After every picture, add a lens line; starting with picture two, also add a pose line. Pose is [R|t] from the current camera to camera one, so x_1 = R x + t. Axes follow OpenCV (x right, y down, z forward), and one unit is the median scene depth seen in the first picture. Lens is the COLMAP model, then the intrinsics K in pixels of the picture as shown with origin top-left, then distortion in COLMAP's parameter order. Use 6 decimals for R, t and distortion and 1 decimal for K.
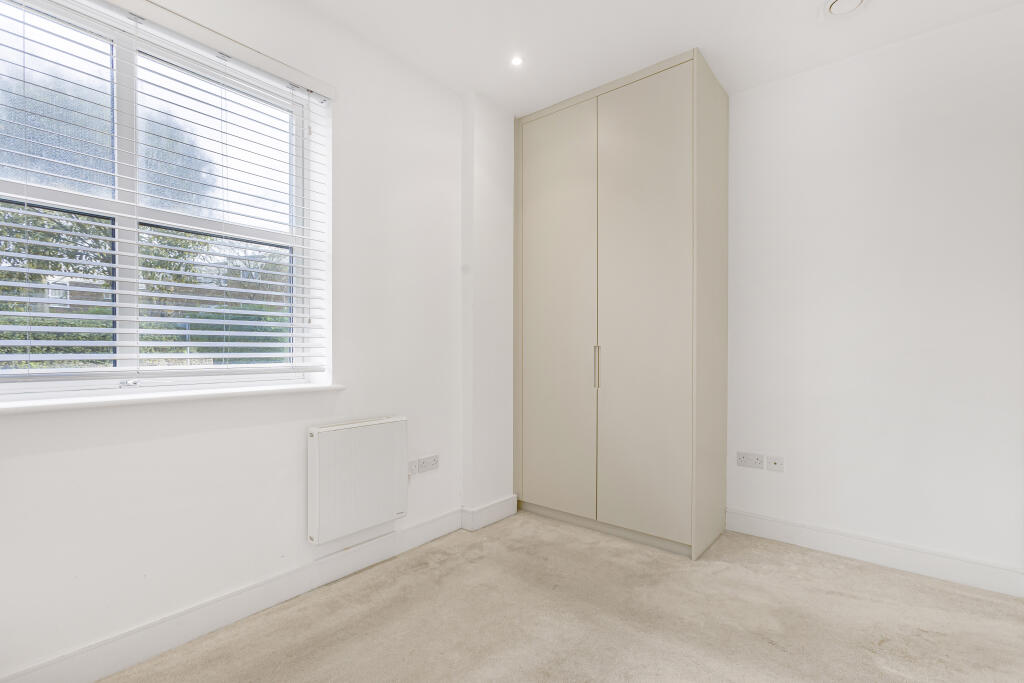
lens RADIAL K [[467.6, 0, 516.2], [0, 467.6, 355.9], [0, 0, 1]] dist [-0.002528, -0.000216]
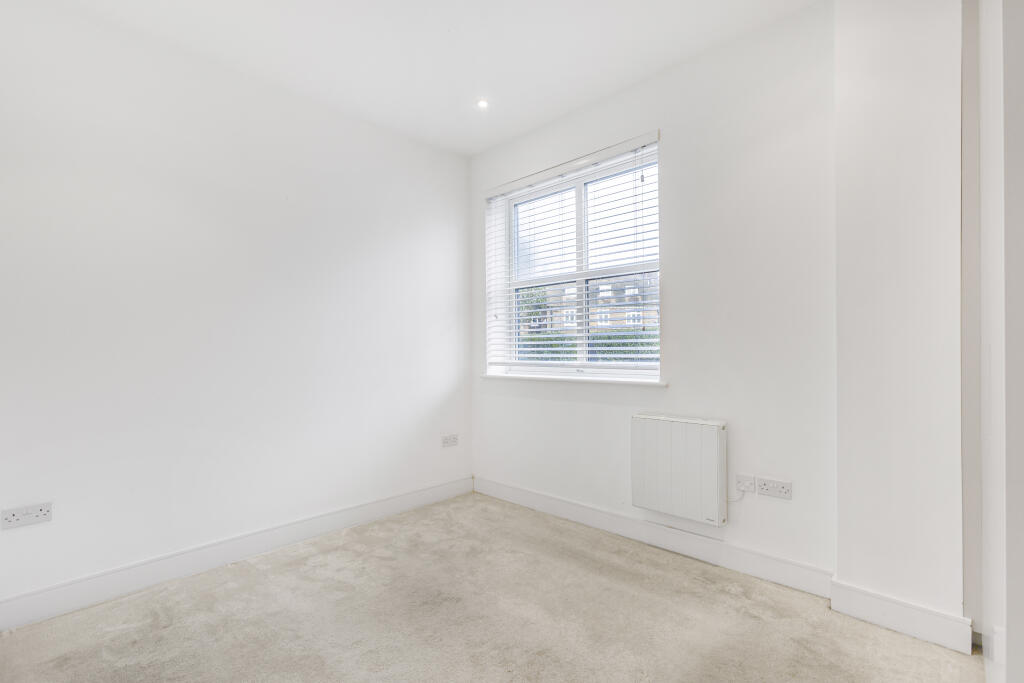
lens RADIAL K [[467.6, 0, 516.2], [0, 467.6, 355.9], [0, 0, 1]] dist [-0.002528, -0.000216]
pose [[-0.096826, 0.008577, -0.995264, 0.802729], [-0.002656, 0.999957, 0.008876, -0.011734], [0.995298, 0.003502, -0.096799, 0.739772]]
